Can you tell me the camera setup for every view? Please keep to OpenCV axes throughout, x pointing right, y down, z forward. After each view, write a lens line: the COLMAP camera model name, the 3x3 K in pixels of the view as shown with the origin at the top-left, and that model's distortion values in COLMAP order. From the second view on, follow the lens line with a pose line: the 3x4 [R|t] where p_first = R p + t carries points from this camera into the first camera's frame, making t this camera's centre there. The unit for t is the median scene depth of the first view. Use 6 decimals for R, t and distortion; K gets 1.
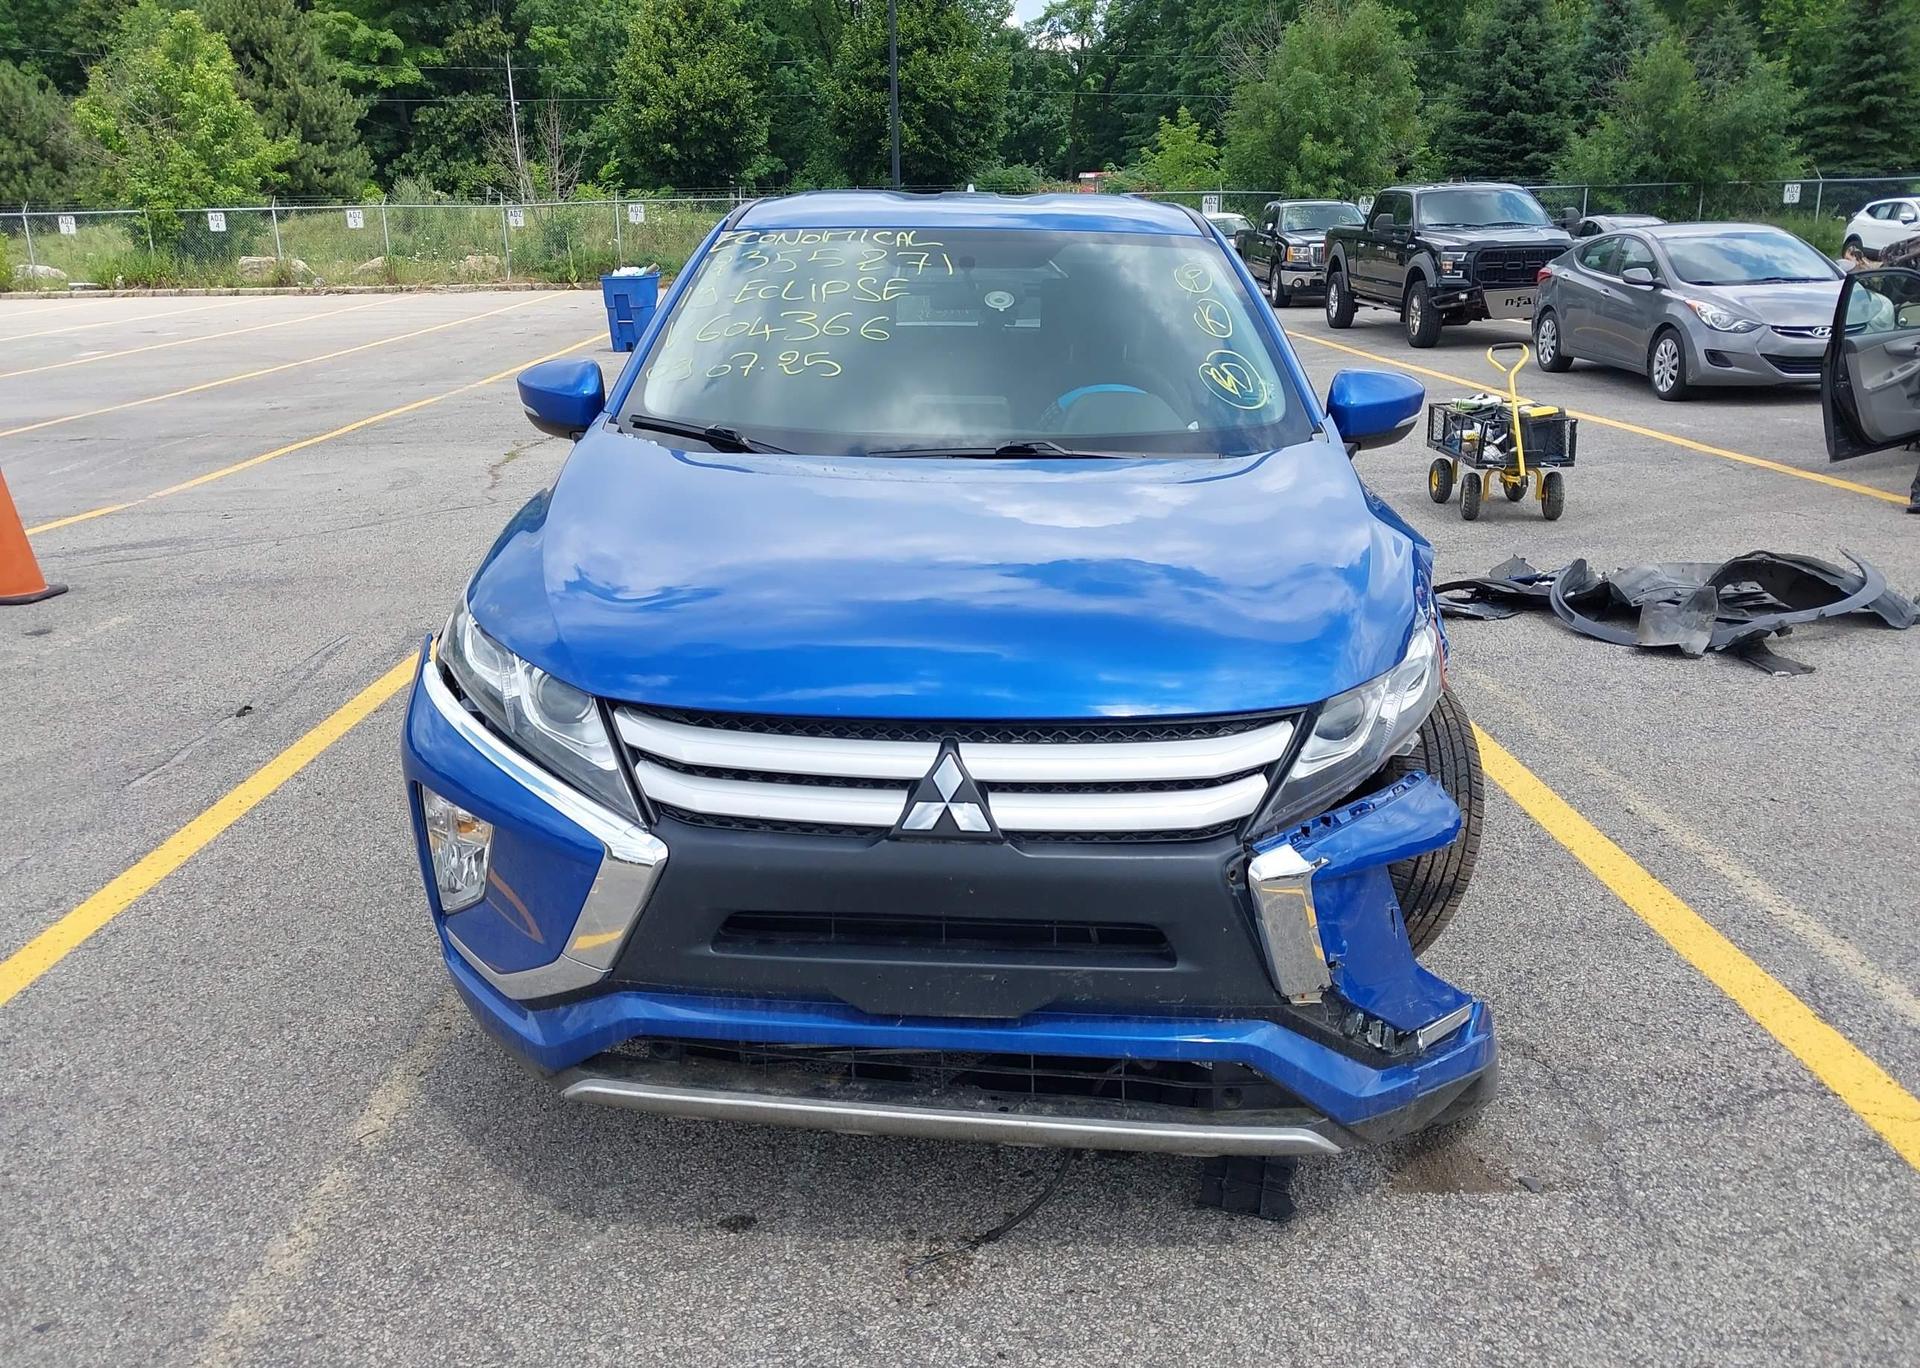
lens RADIAL K [[1518.6, 0, 934.7], [0, 1518.6, 700.9], [0, 0, 1]] dist [0.010256, -0.018023]
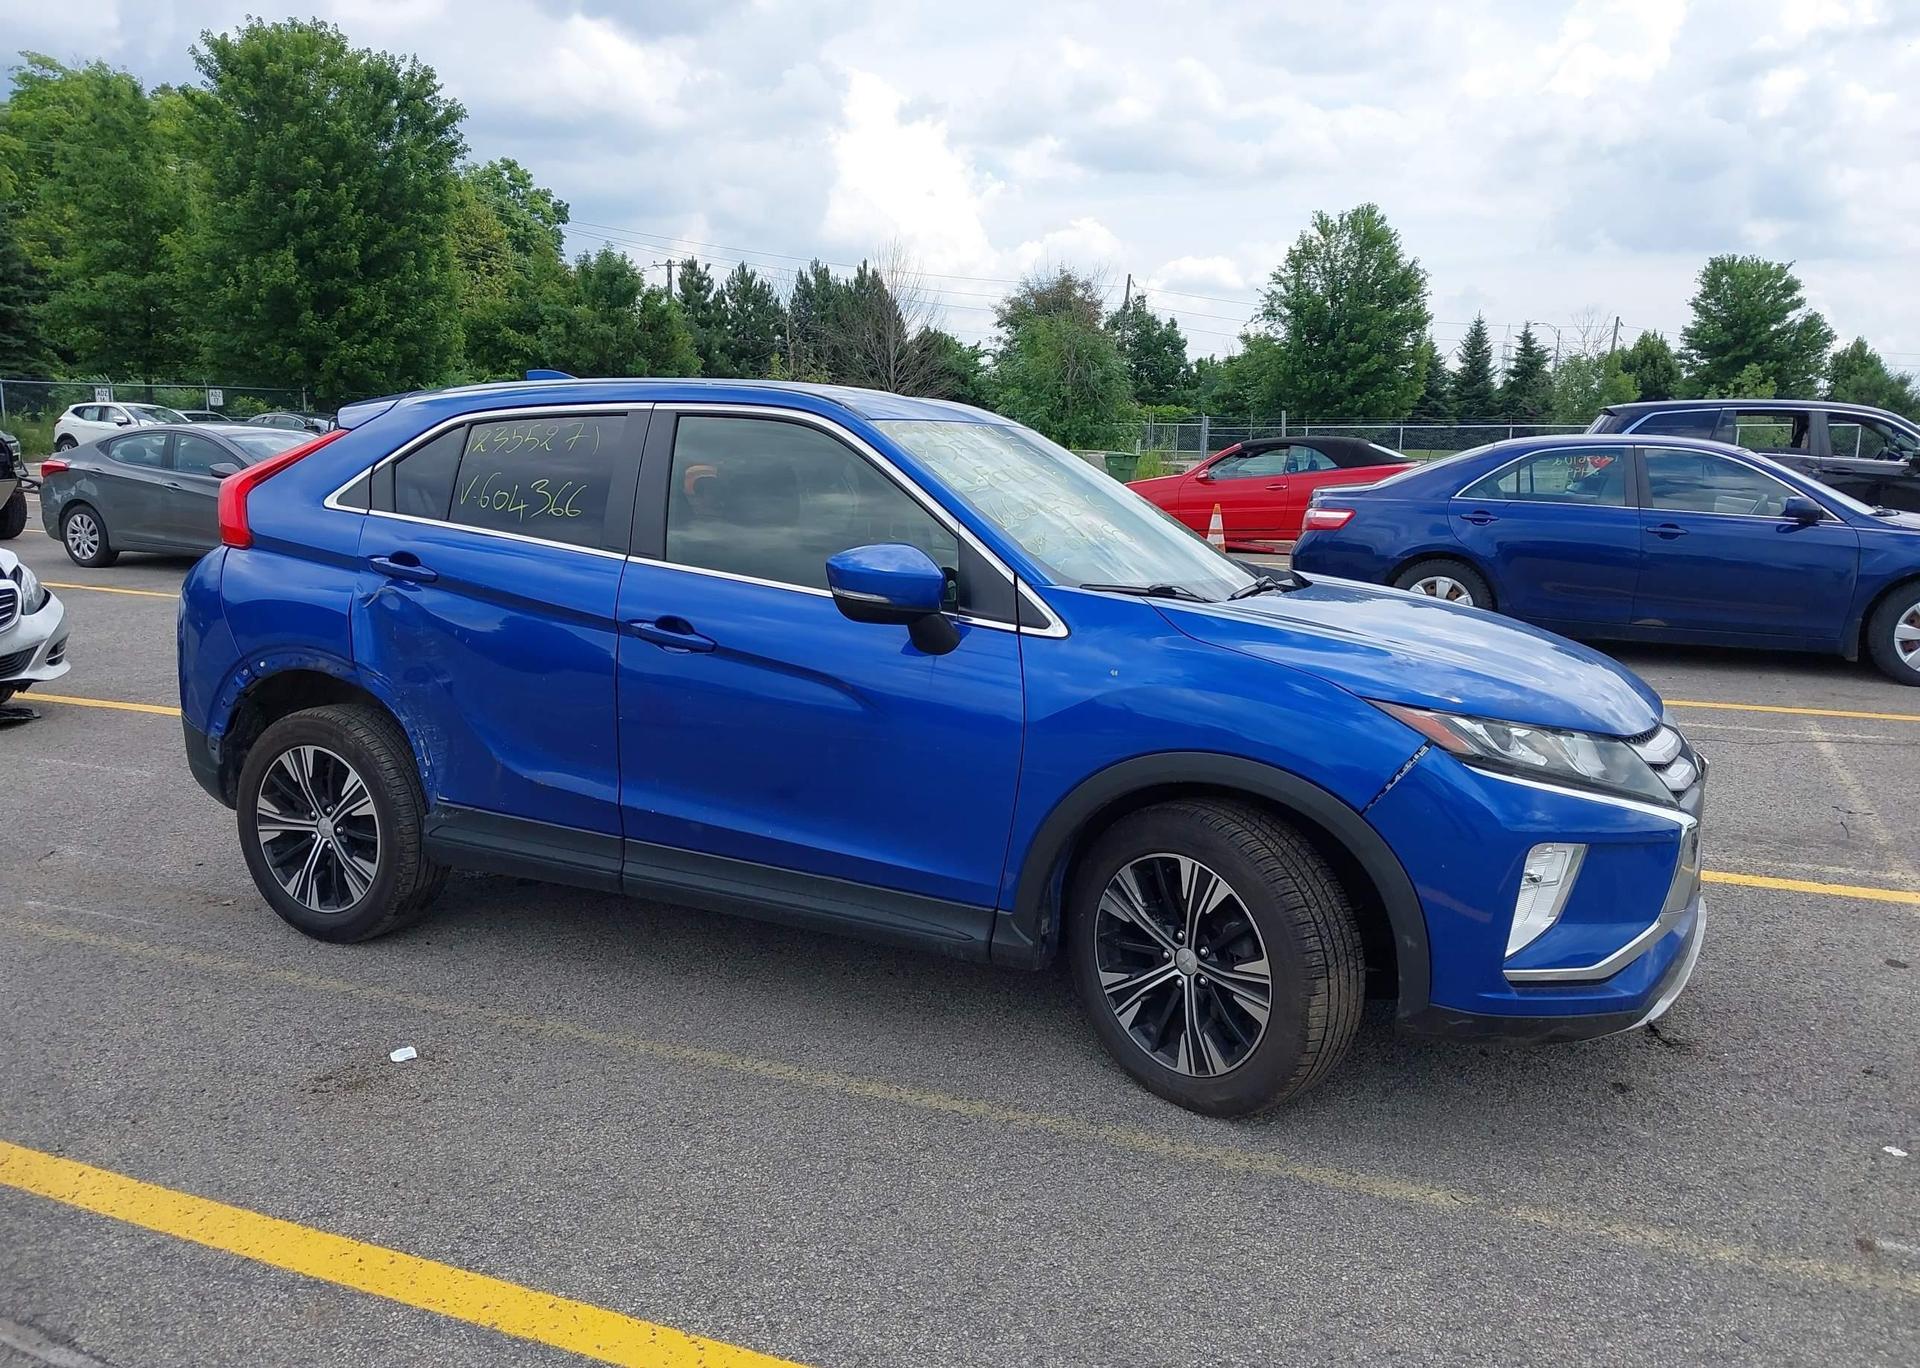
lens RADIAL K [[1518.6, 0, 947.9], [0, 1518.6, 690.1], [0, 0, 1]] dist [0.010256, -0.018023]
pose [[0.407200, -0.122043, 0.905148, -0.107797], [0.239629, 0.970590, 0.023065, -0.014221], [-0.881343, 0.207508, 0.424470, 0.055712]]
